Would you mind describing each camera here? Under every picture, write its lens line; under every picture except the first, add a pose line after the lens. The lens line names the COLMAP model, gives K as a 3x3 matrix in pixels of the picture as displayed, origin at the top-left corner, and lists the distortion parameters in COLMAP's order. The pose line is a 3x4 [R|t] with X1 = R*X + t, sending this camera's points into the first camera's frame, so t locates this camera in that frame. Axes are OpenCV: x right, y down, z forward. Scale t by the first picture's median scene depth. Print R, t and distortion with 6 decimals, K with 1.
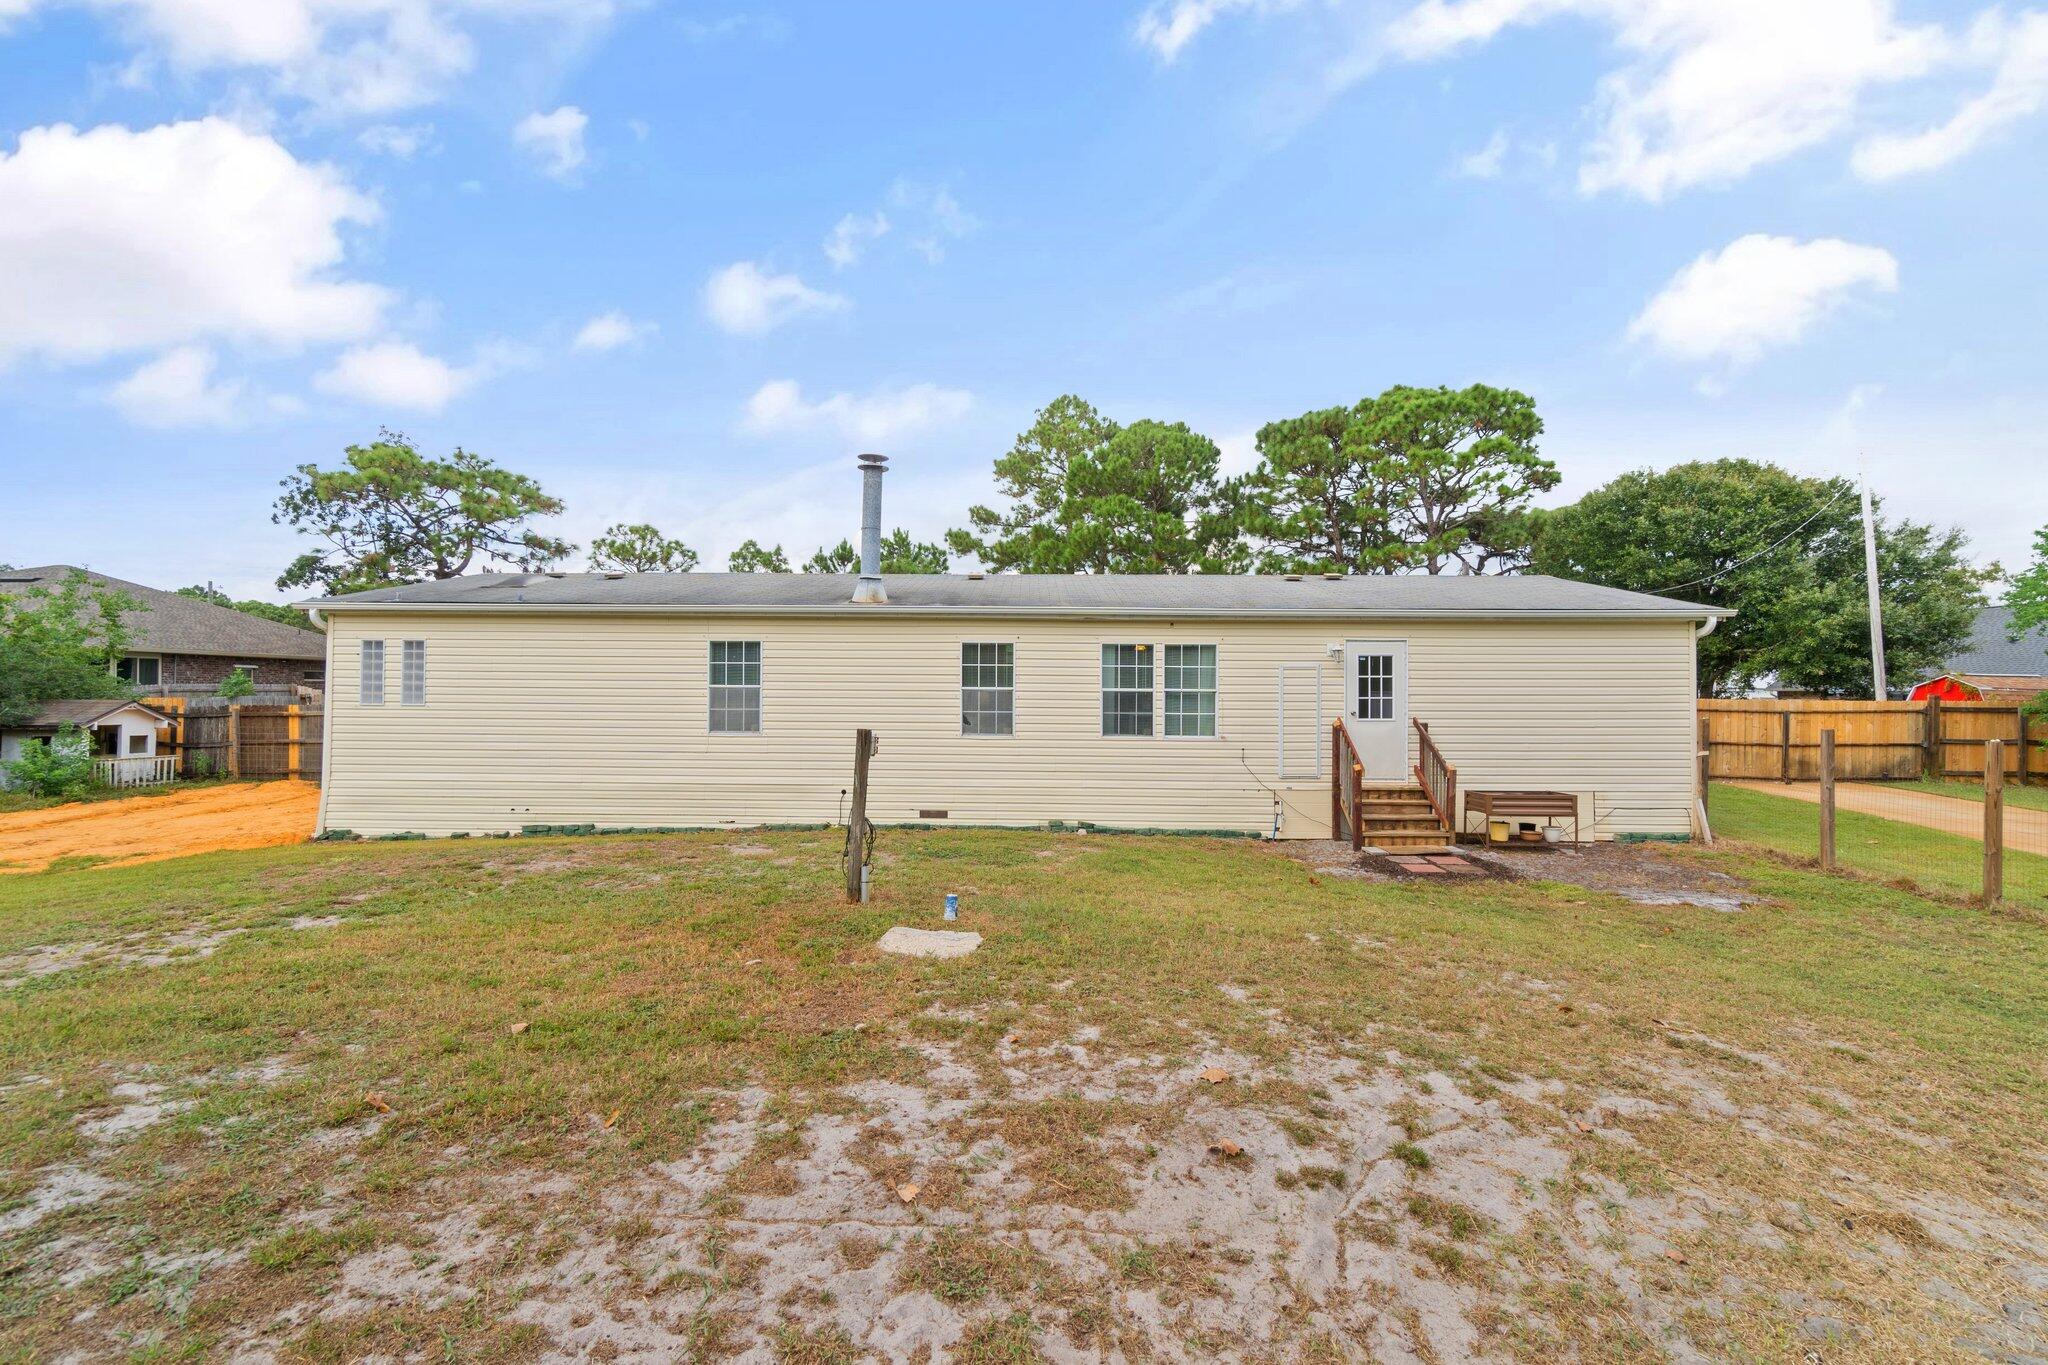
lens RADIAL K [[884.1, 0, 1015.5], [0, 884.1, 684.7], [0, 0, 1]] dist [-0.001675, -0.000071]
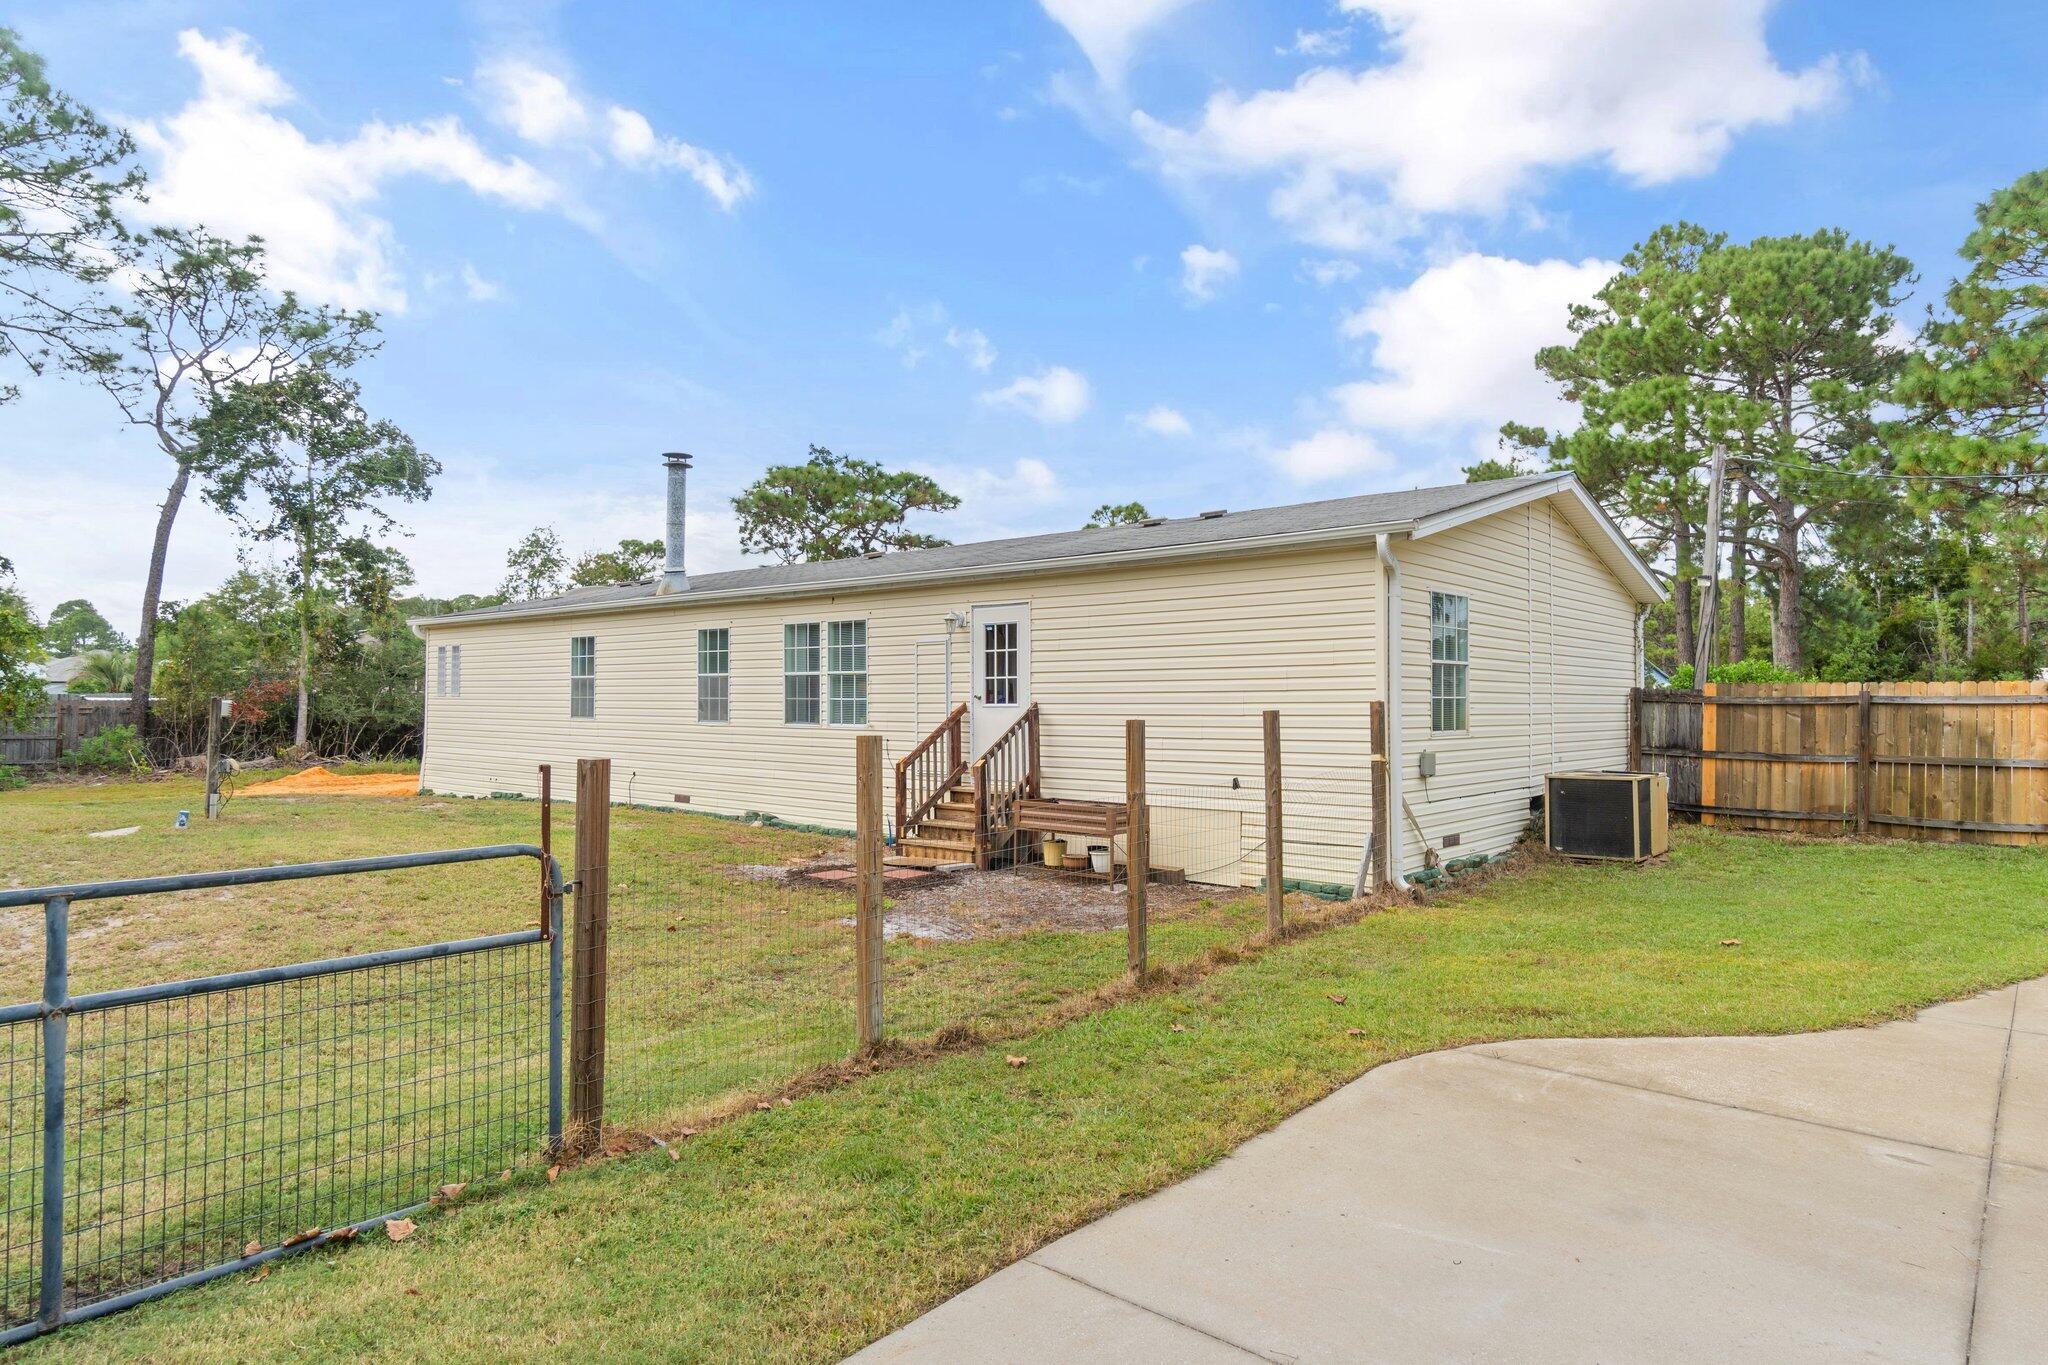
lens RADIAL K [[1175.5, 0, 1024.0], [0, 1175.5, 682.5], [0, 0, 1]] dist [0.003663, 0.000491]
pose [[0.766842, -0.014467, -0.641672, 1.084726], [0.010488, 0.999895, -0.010009, 0.029833], [0.641750, 0.000945, 0.766913, 0.210354]]
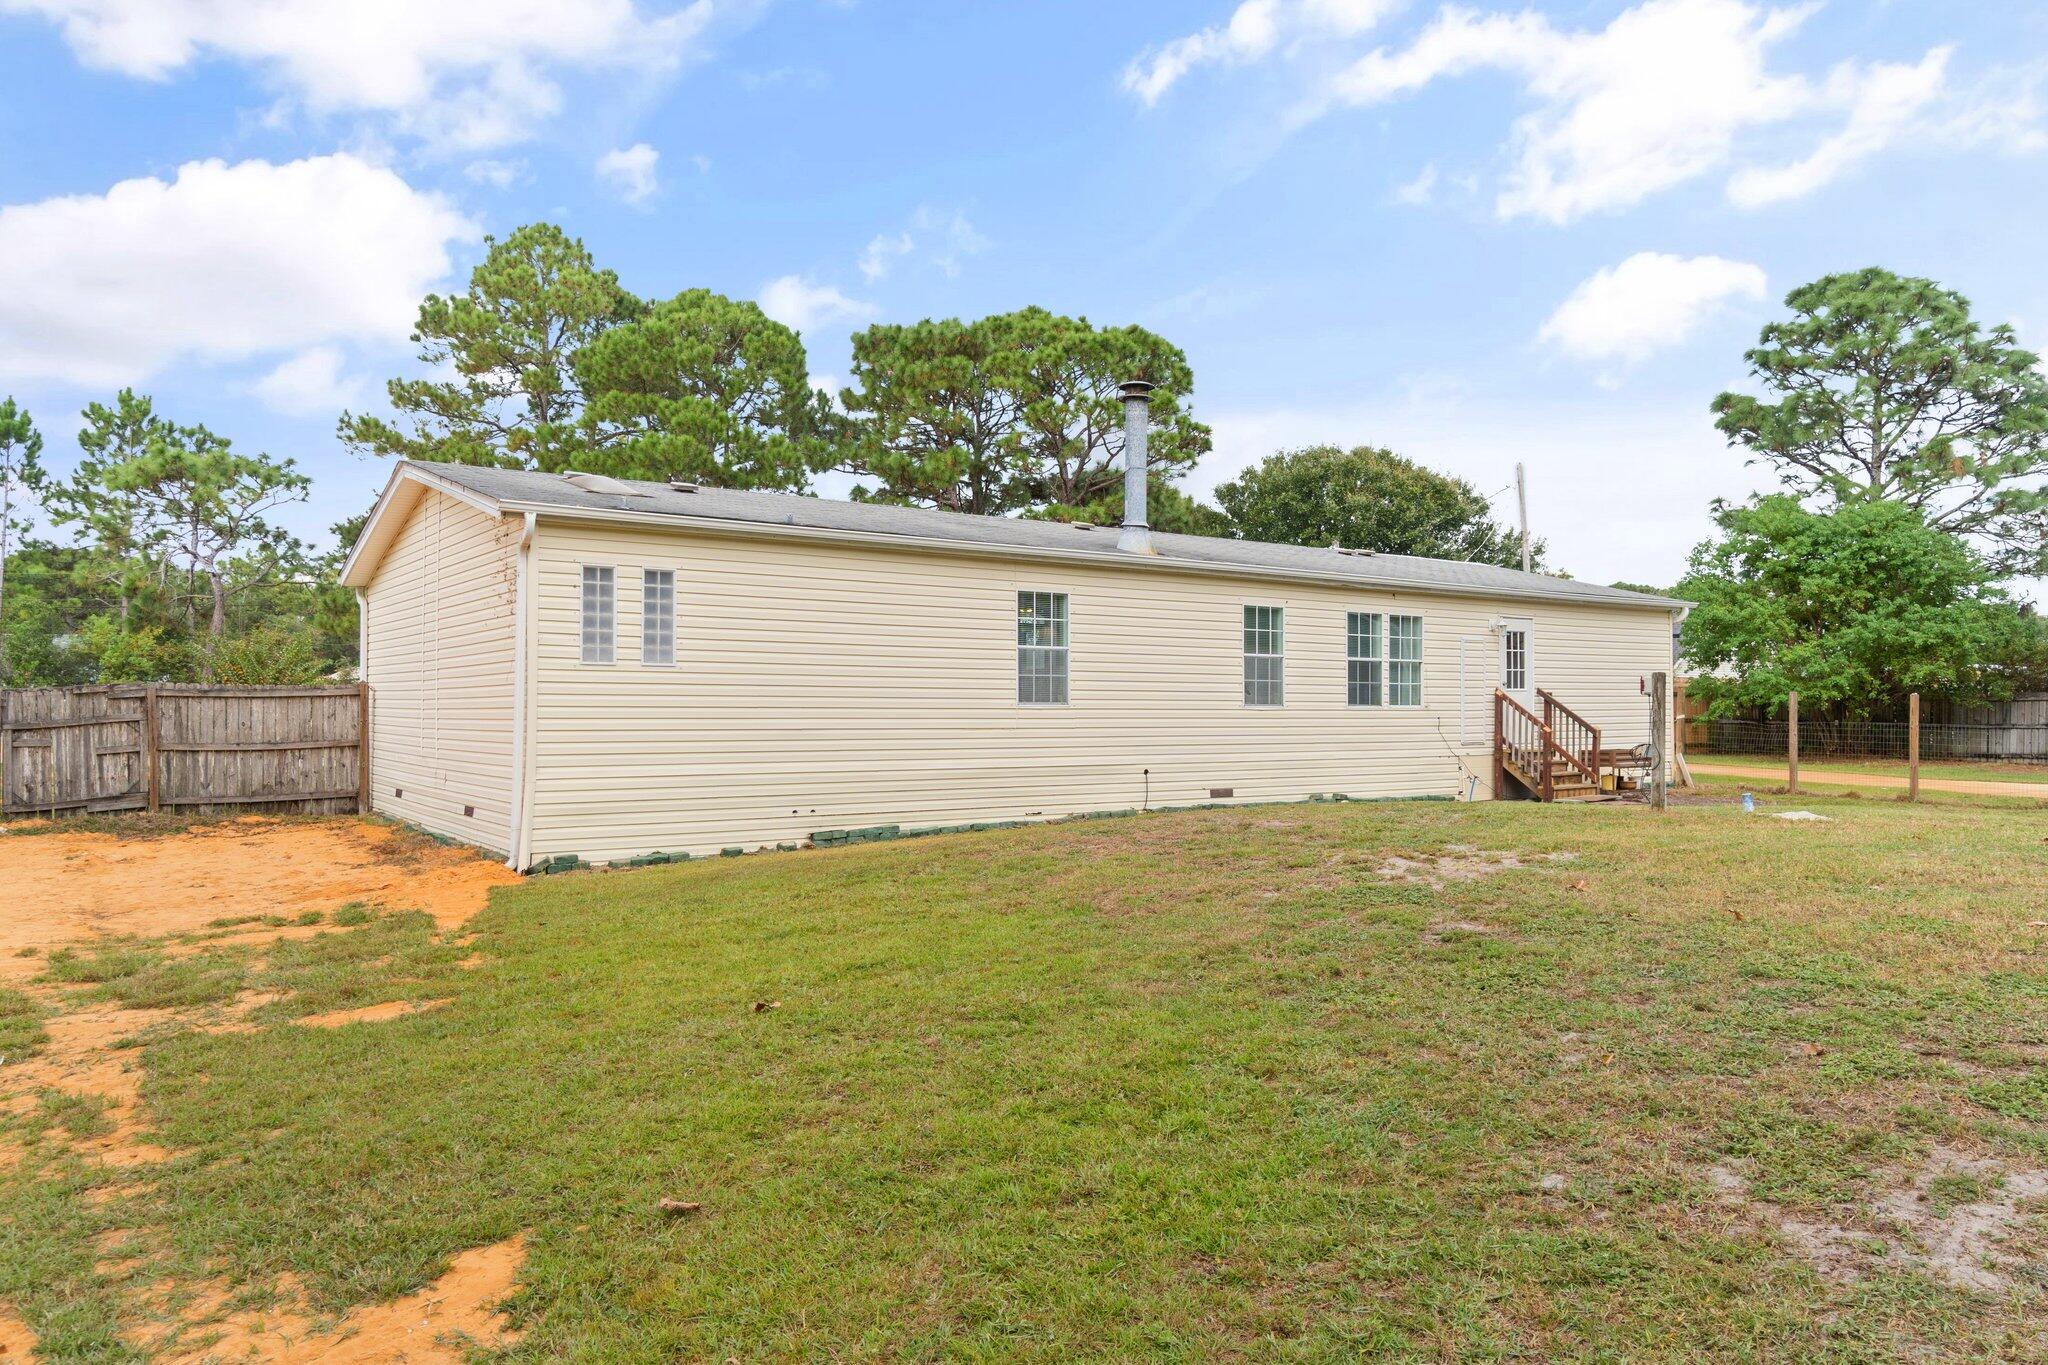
lens RADIAL K [[1430.3, 0, 1021.2], [0, 1430.3, 648.9], [0, 0, 1]] dist [-0.000472, -0.000167]
pose [[0.797455, 0.019025, 0.603079, -1.138038], [-0.030782, 0.999484, 0.009173, -0.008399], [-0.602593, -0.025879, 0.797629, -0.042534]]
